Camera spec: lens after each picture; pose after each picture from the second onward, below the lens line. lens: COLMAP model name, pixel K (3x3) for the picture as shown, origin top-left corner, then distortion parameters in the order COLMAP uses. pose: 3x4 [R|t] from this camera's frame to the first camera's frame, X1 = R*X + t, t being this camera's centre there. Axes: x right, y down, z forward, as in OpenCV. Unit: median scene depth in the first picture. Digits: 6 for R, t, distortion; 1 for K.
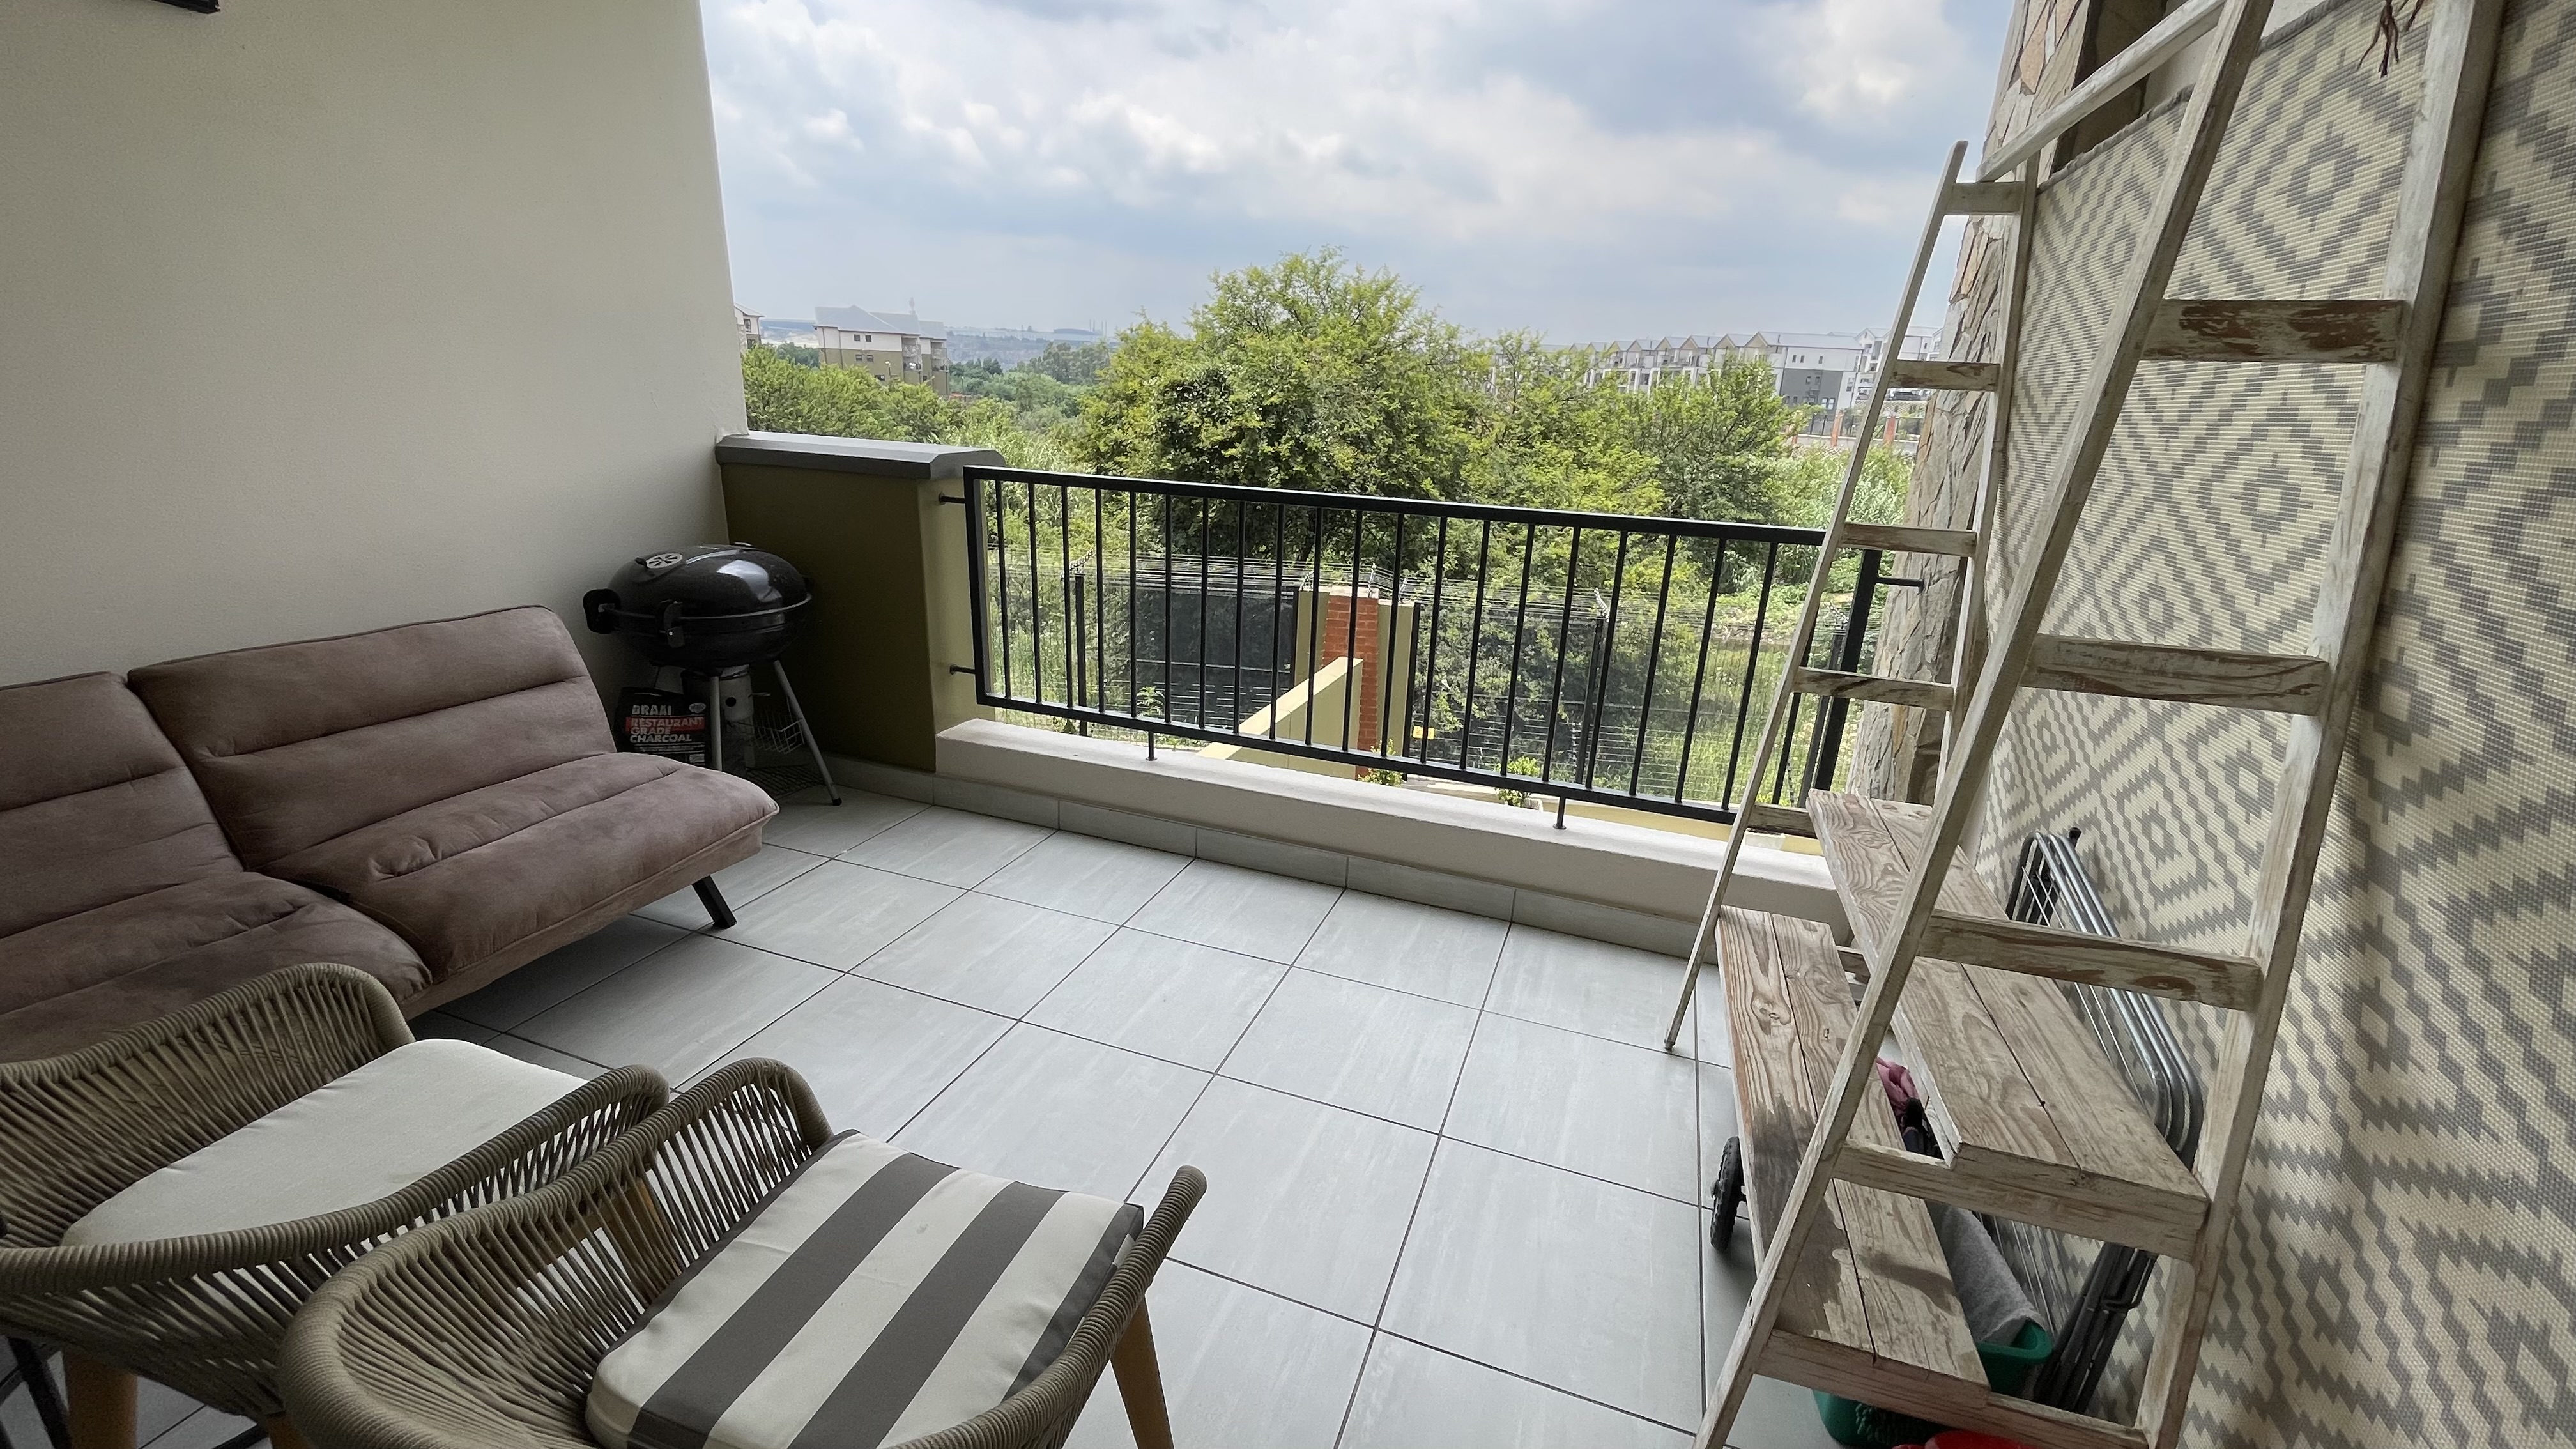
lens RADIAL K [[1042.2, 0, 1284.6], [0, 1042.2, 727.4], [0, 0, 1]] dist [-0.004701, -0.000271]
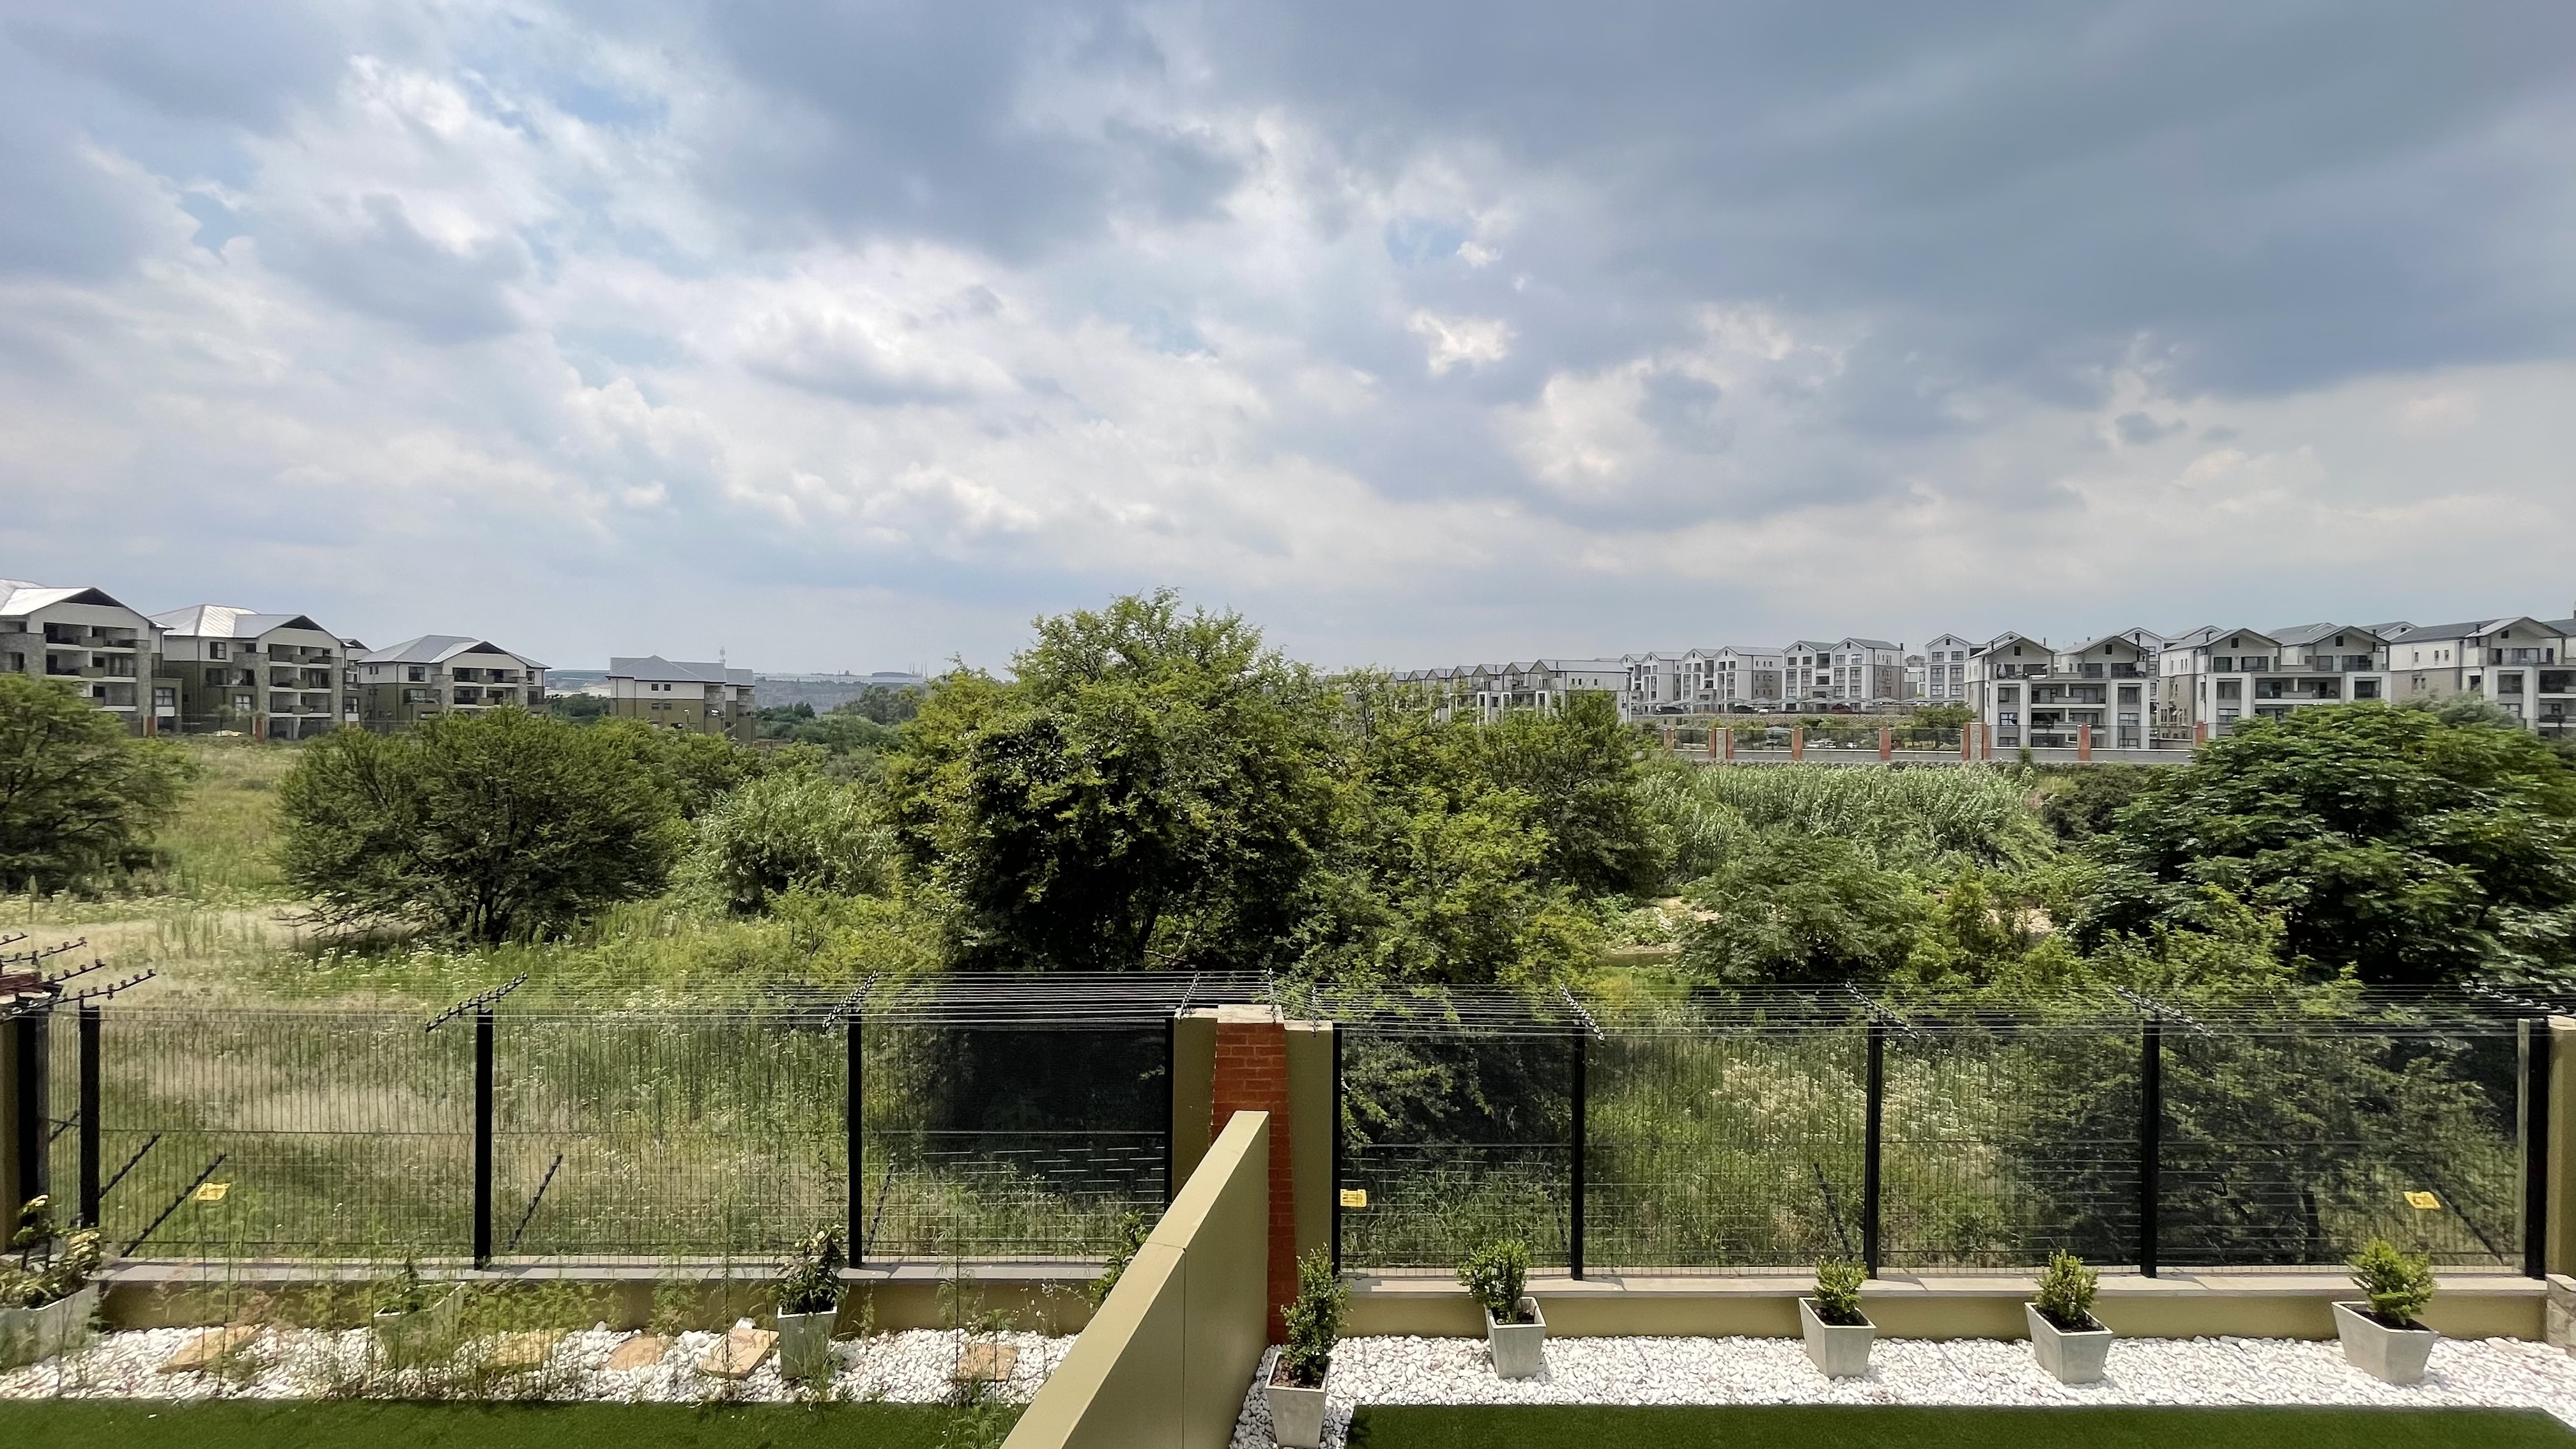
lens RADIAL K [[1042.2, 0, 1284.6], [0, 1042.2, 727.4], [0, 0, 1]] dist [-0.004701, -0.000271]
pose [[0.984935, -0.032949, 0.169758, -0.015327], [0.082562, 0.952167, -0.294213, -0.060655], [-0.151944, 0.303796, 0.940543, 0.145735]]
